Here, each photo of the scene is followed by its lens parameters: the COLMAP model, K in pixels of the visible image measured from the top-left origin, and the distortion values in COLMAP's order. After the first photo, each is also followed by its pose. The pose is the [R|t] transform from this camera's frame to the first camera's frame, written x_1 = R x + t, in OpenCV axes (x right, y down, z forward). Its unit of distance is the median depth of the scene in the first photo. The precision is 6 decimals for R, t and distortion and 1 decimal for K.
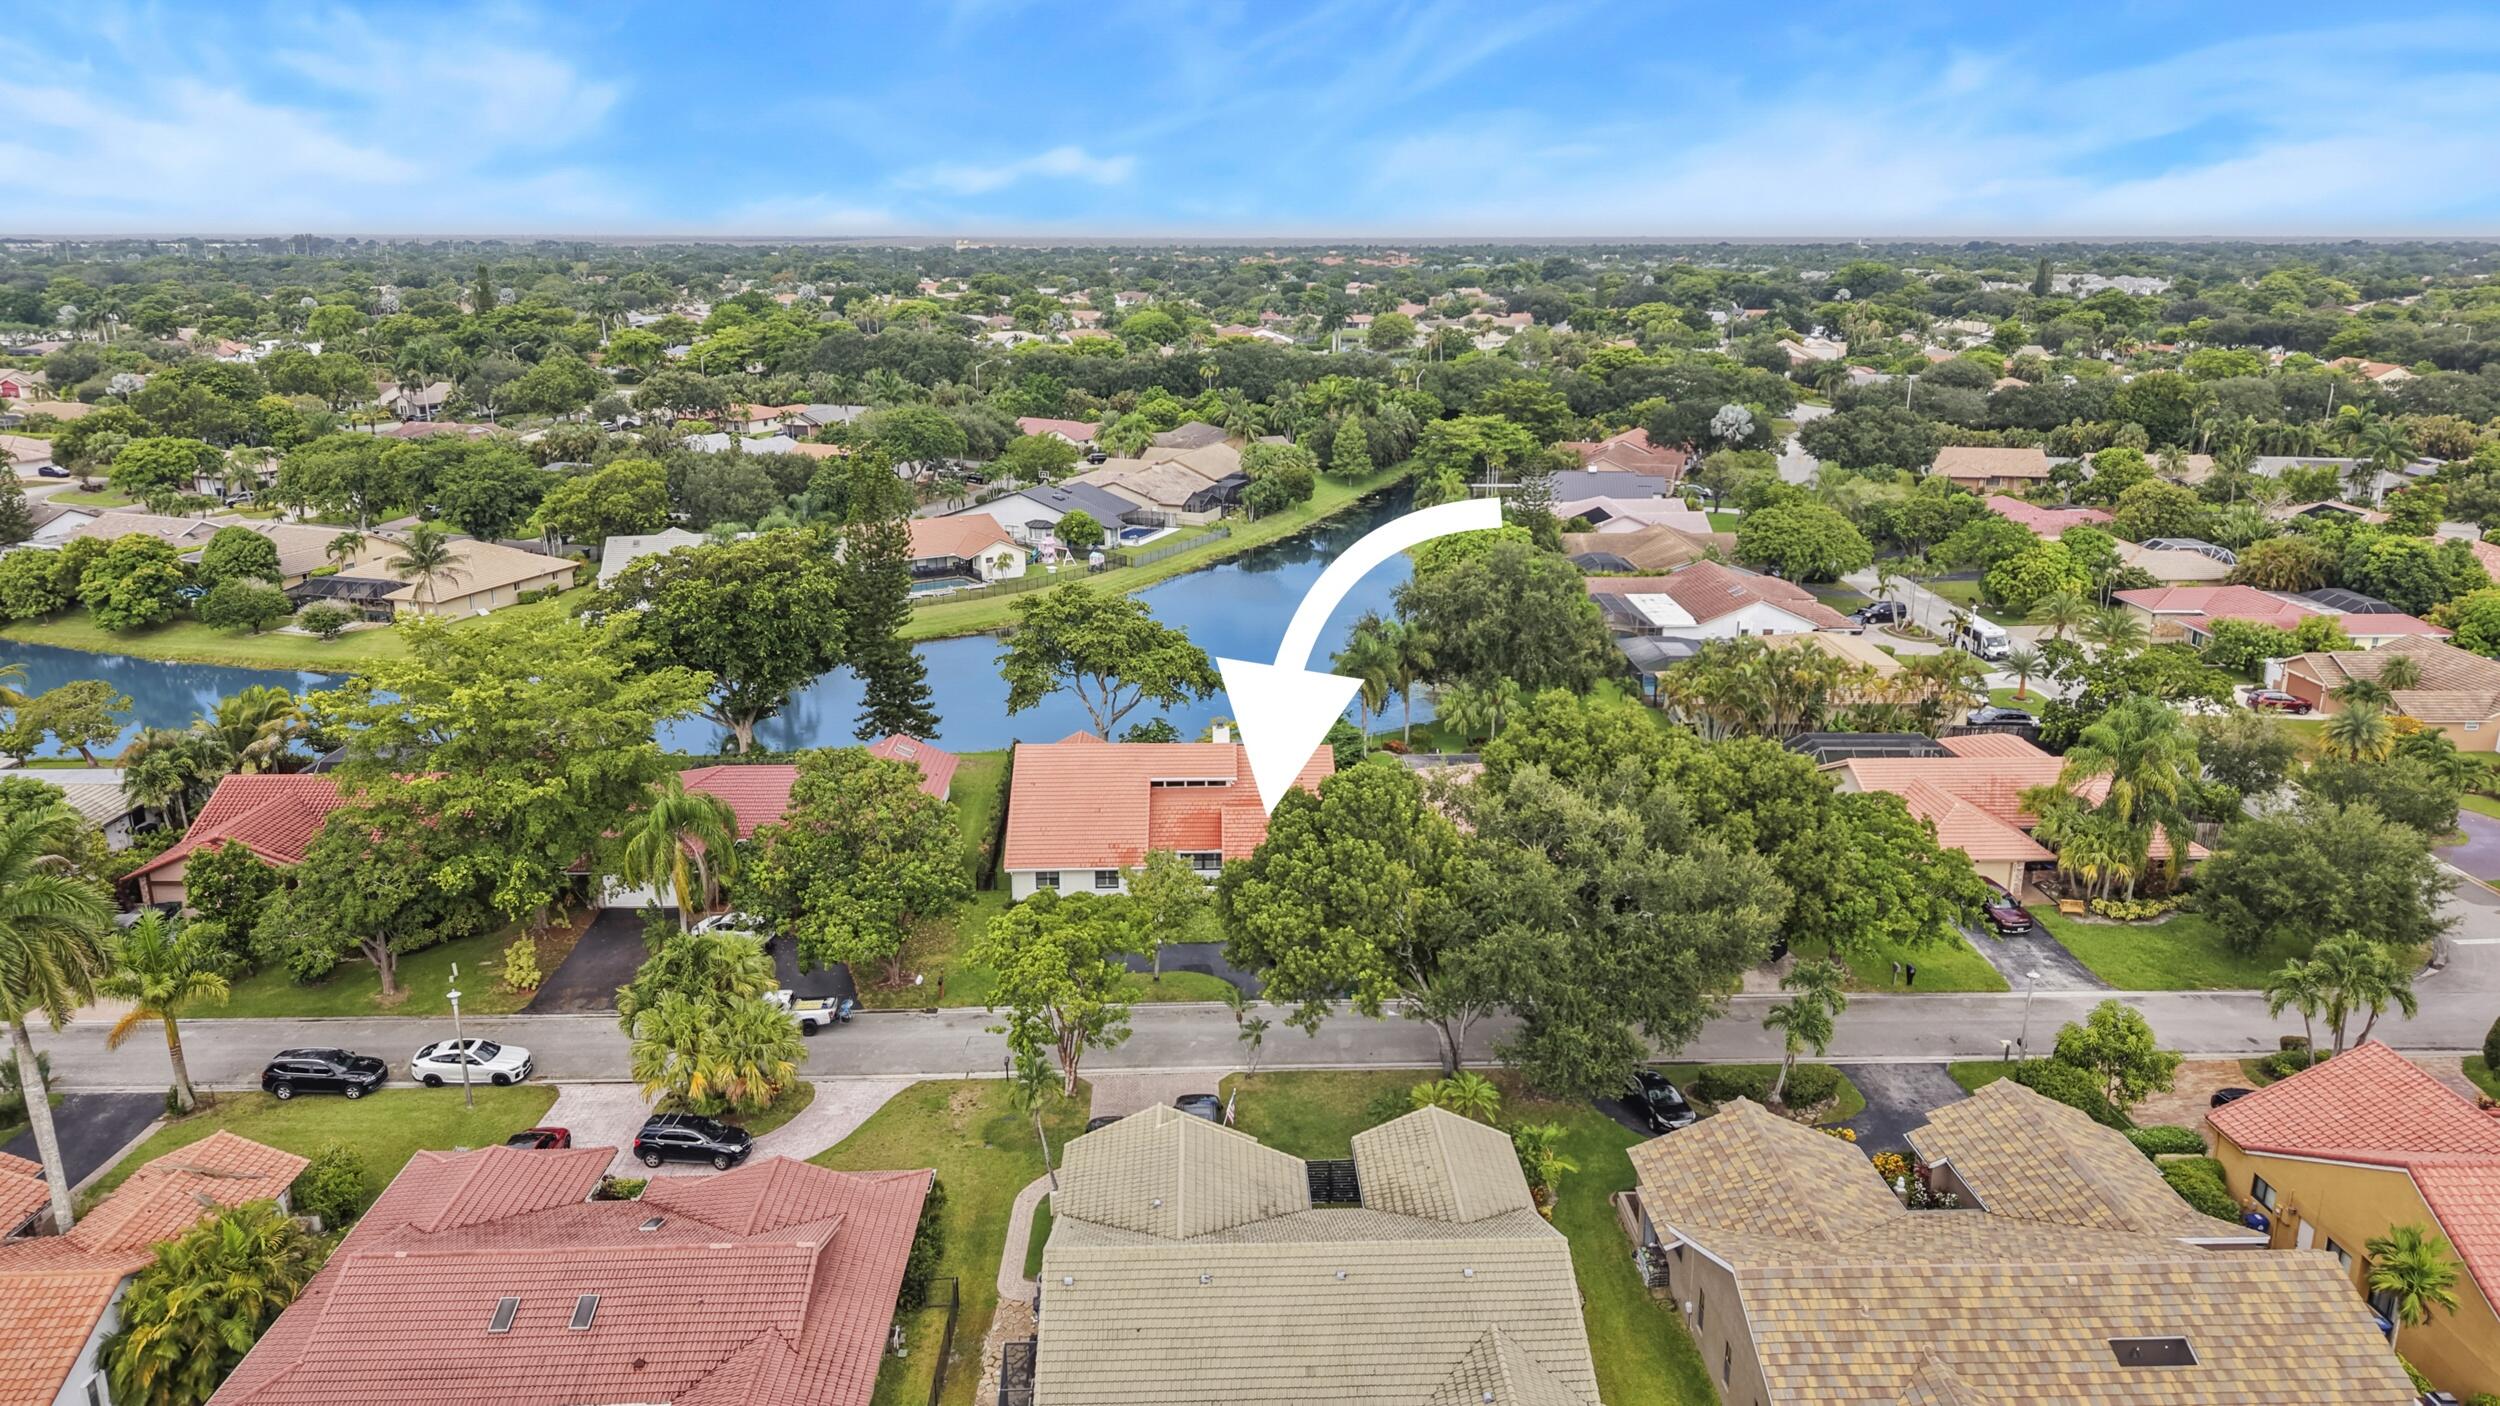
lens RADIAL K [[1636.7, 0, 1260.8], [0, 1636.7, 762.9], [0, 0, 1]] dist [0.067926, -0.097453]
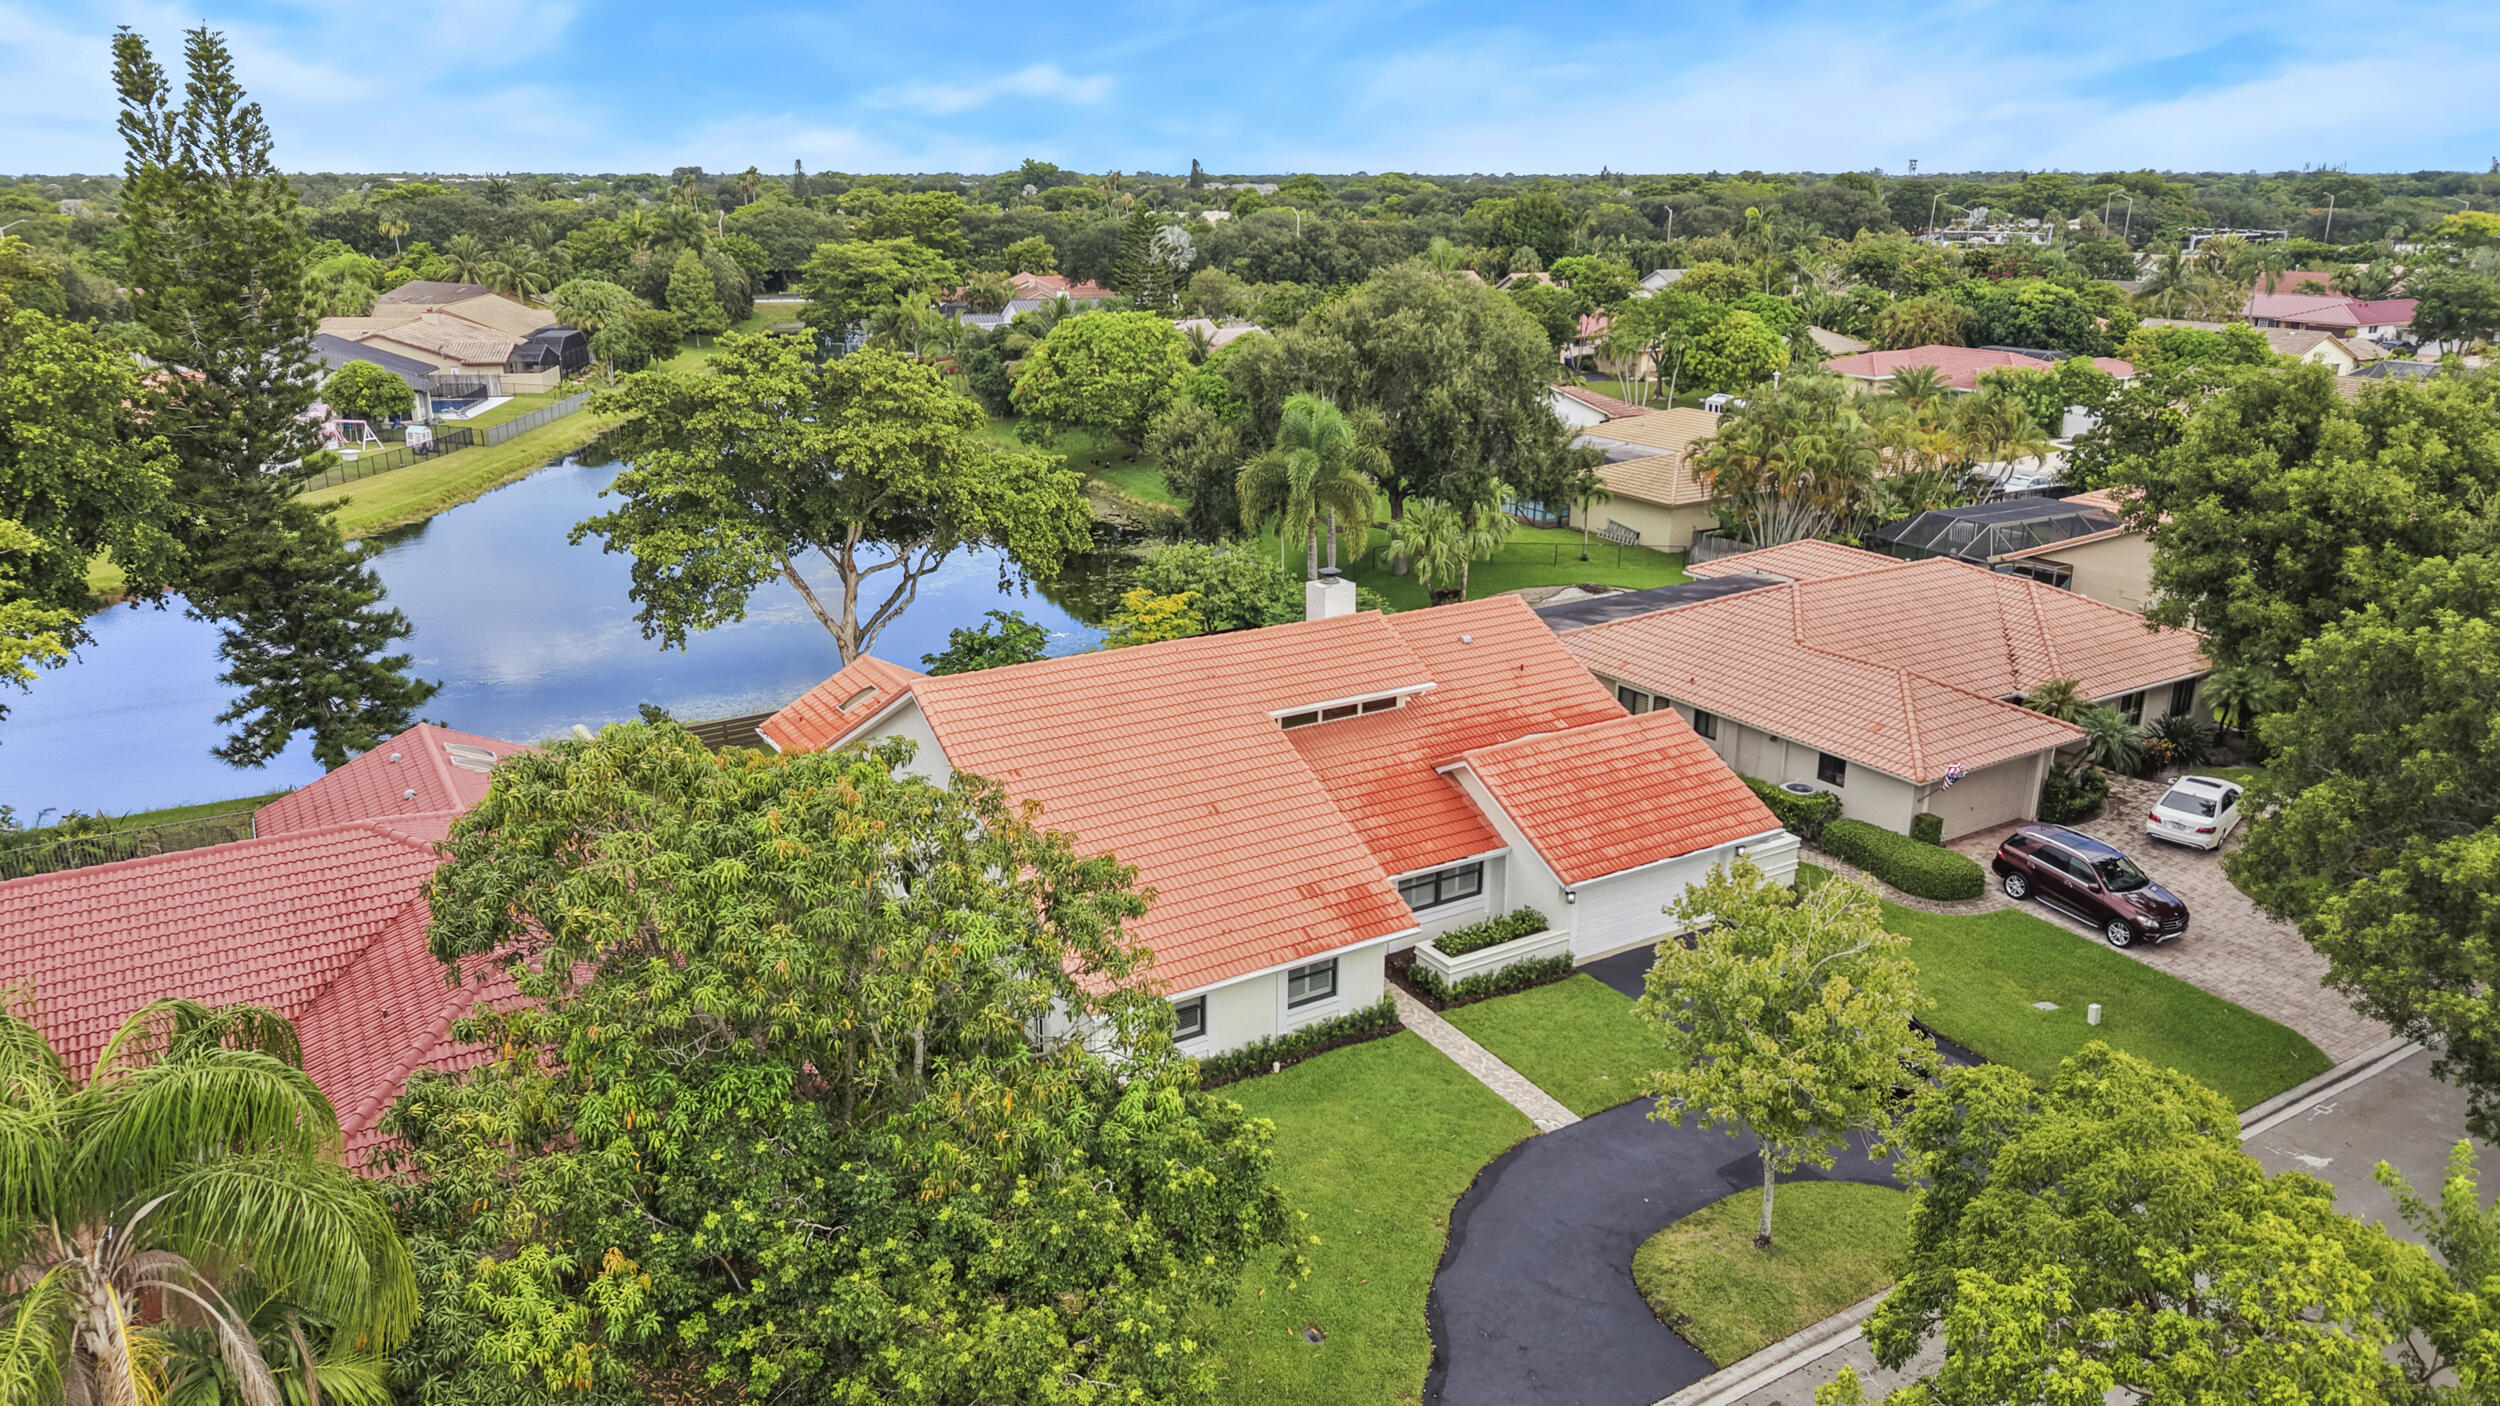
lens RADIAL K [[1636.7, 0, 1260.8], [0, 1636.7, 762.9], [0, 0, 1]] dist [0.067926, -0.097453]
pose [[0.872103, -0.165359, 0.460536, -0.211461], [0.148858, 0.986218, 0.072221, -0.006608], [-0.466131, 0.005570, 0.884698, 0.517386]]
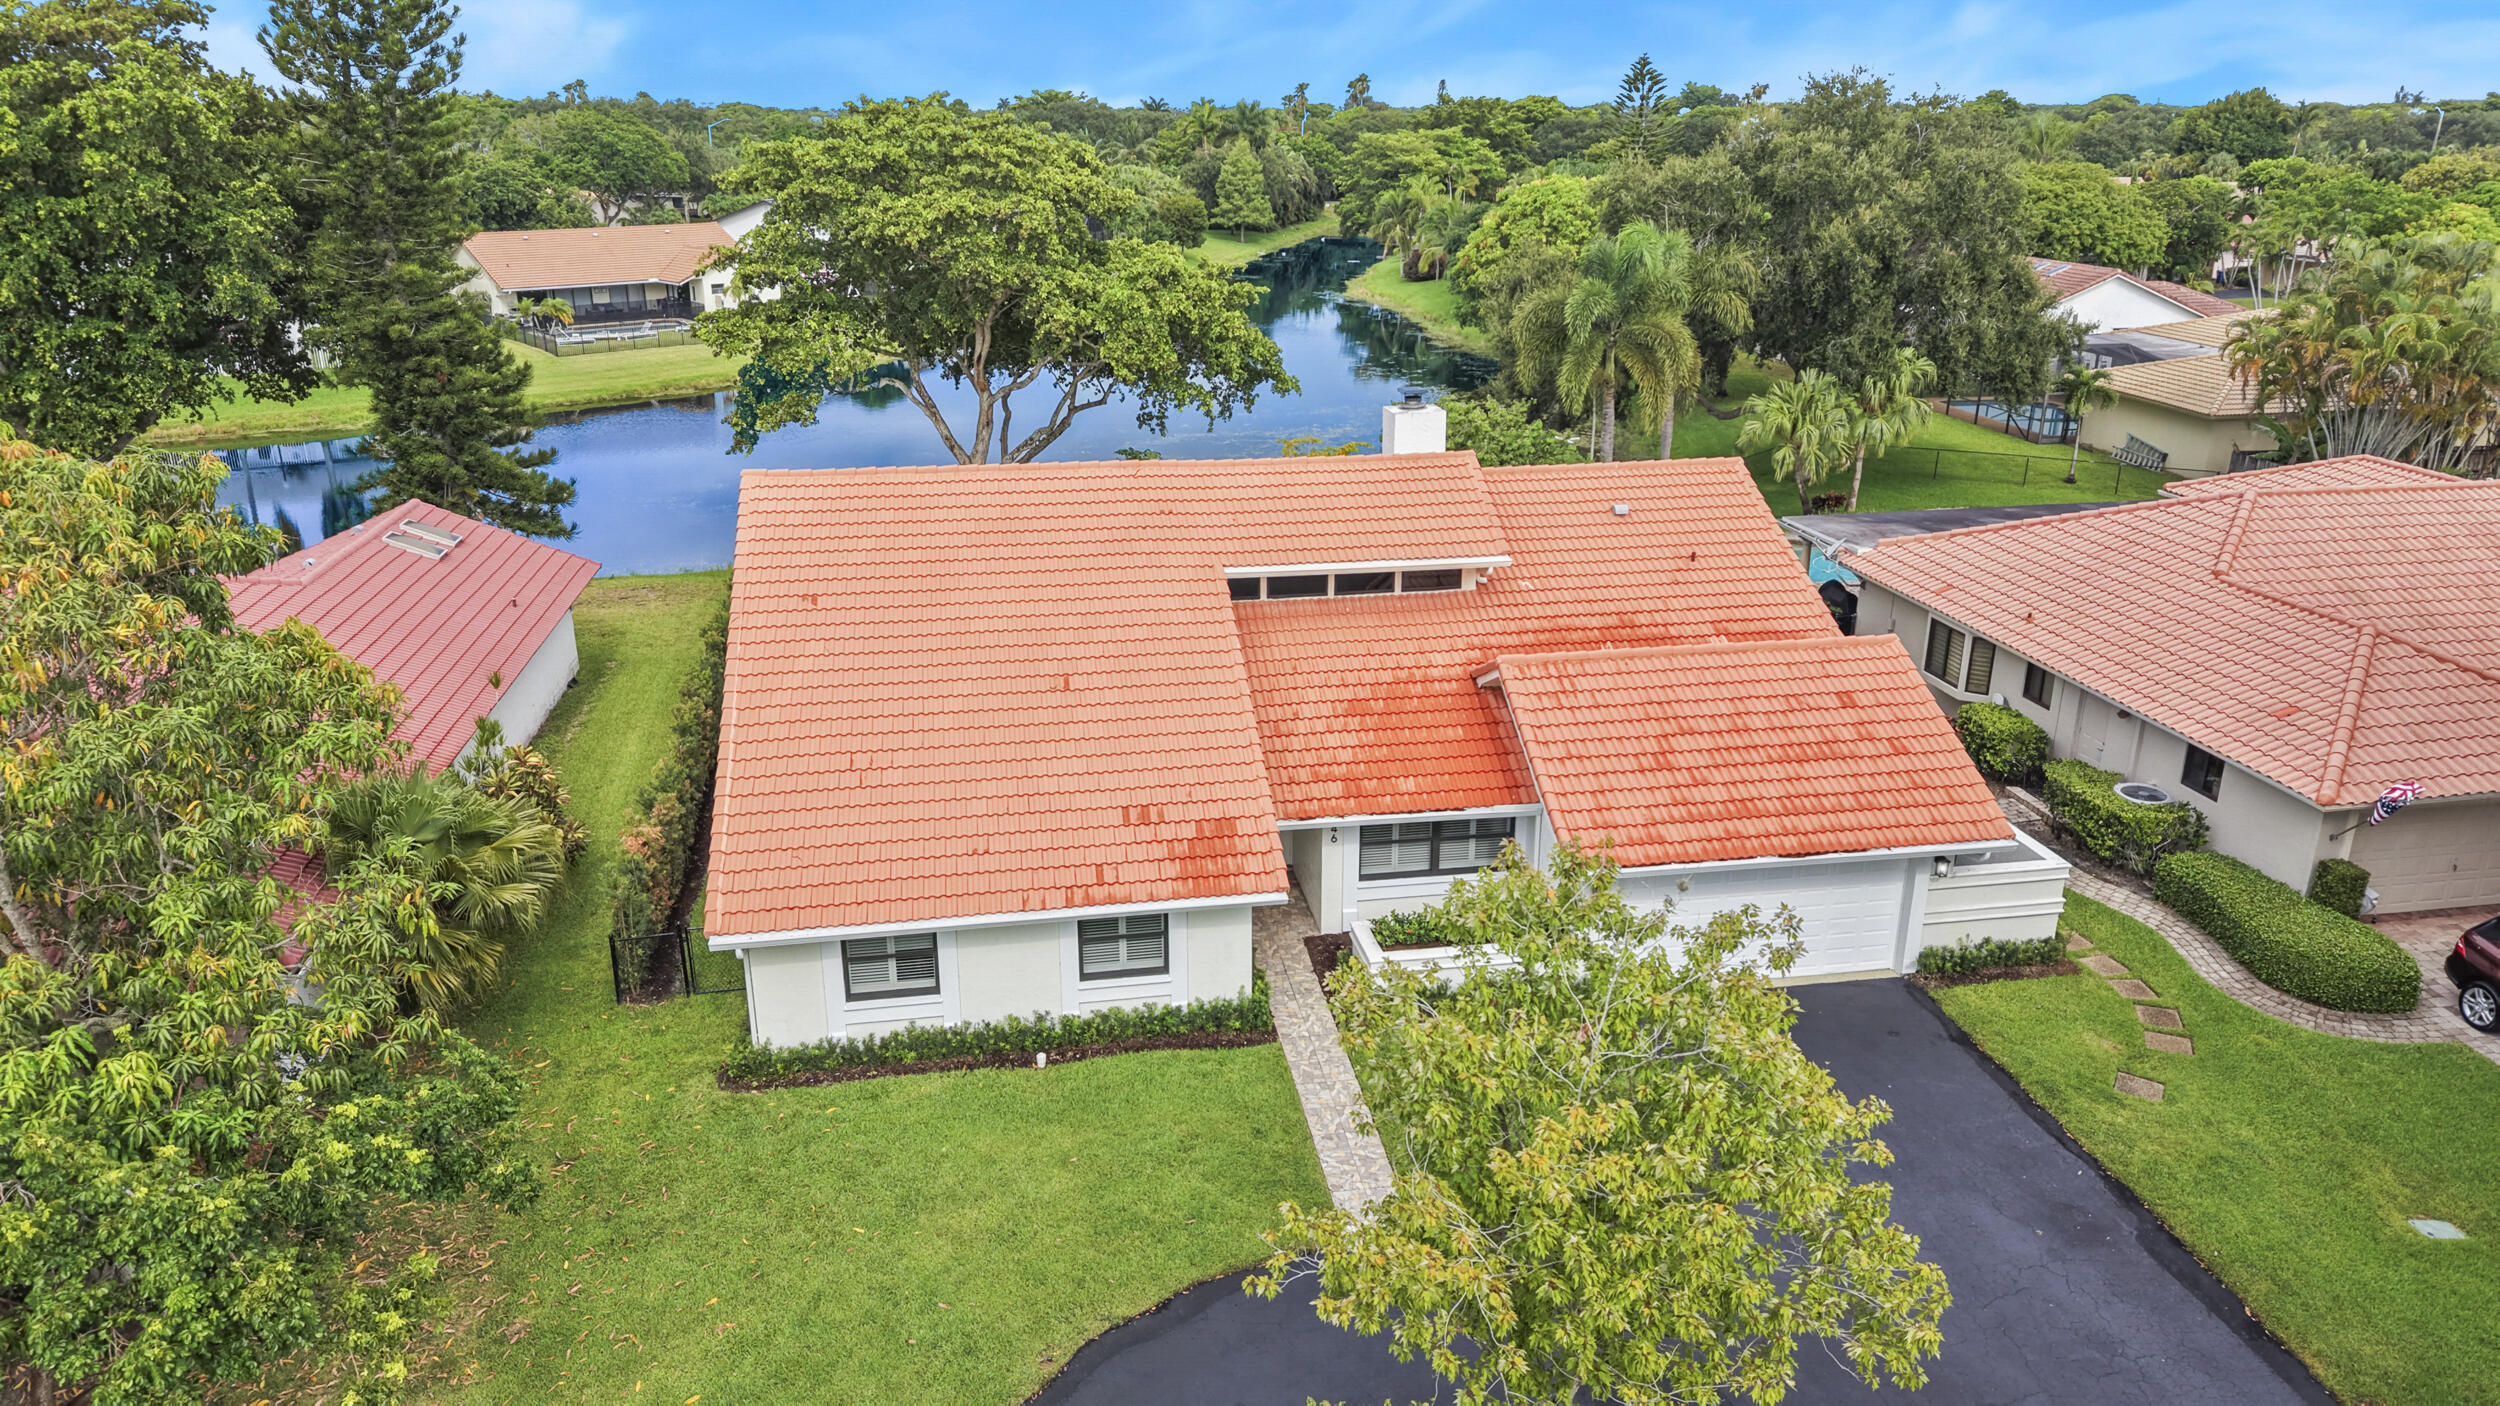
lens RADIAL K [[1636.7, 0, 1260.8], [0, 1636.7, 762.9], [0, 0, 1]] dist [0.067926, -0.097453]
pose [[0.991613, -0.050564, 0.118944, -0.078988], [0.042229, 0.996541, 0.071579, 0.019078], [-0.122152, -0.065956, 0.990318, 0.575787]]
